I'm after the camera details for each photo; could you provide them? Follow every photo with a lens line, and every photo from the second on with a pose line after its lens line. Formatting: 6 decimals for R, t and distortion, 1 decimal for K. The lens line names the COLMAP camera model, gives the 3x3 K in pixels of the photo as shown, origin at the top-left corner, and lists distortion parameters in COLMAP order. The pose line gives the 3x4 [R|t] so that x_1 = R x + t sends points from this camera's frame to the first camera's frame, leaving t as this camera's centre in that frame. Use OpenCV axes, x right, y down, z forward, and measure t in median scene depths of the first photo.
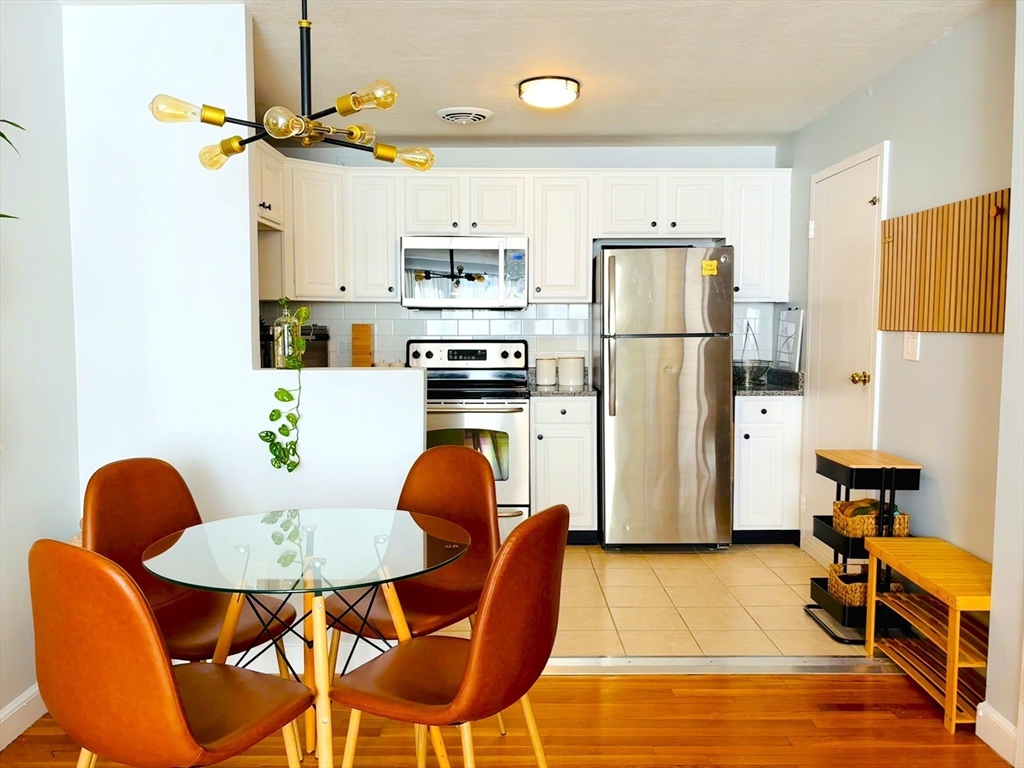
lens RADIAL K [[848.0, 0, 517.4], [0, 848.0, 389.8], [0, 0, 1]] dist [0.031762, -0.009643]
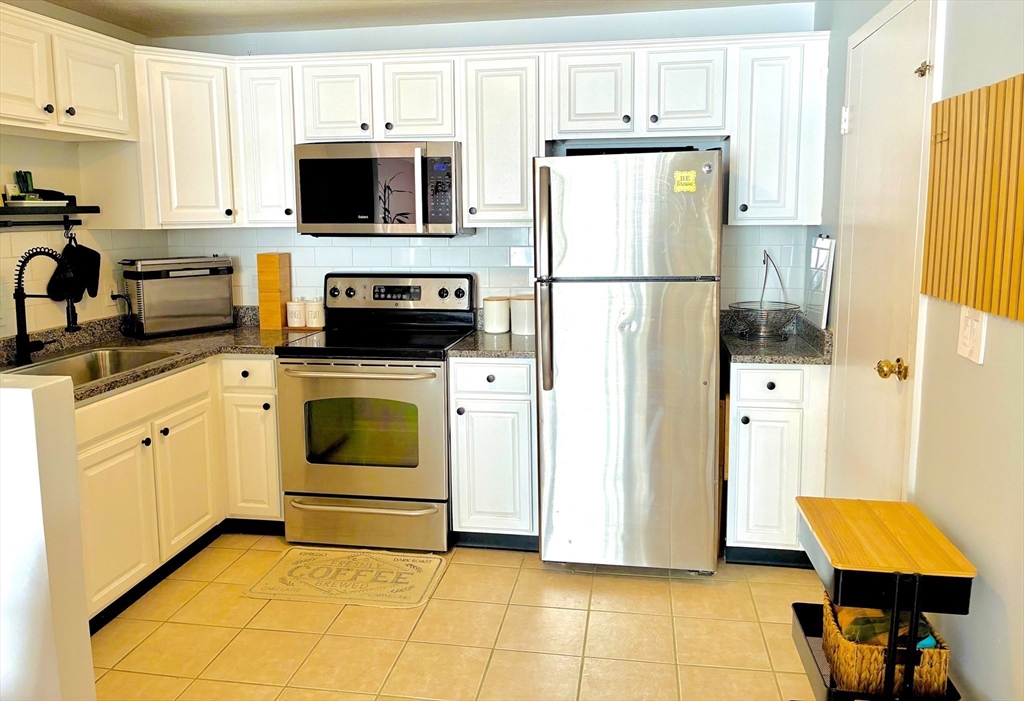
lens RADIAL K [[775.9, 0, 515.5], [0, 775.9, 317.5], [0, 0, 1]] dist [0.008449, -0.003063]
pose [[0.985604, 0.014492, -0.168449, 0.195705], [-0.005433, 0.998520, 0.054117, -0.066134], [0.168984, -0.052423, 0.984224, 0.350485]]
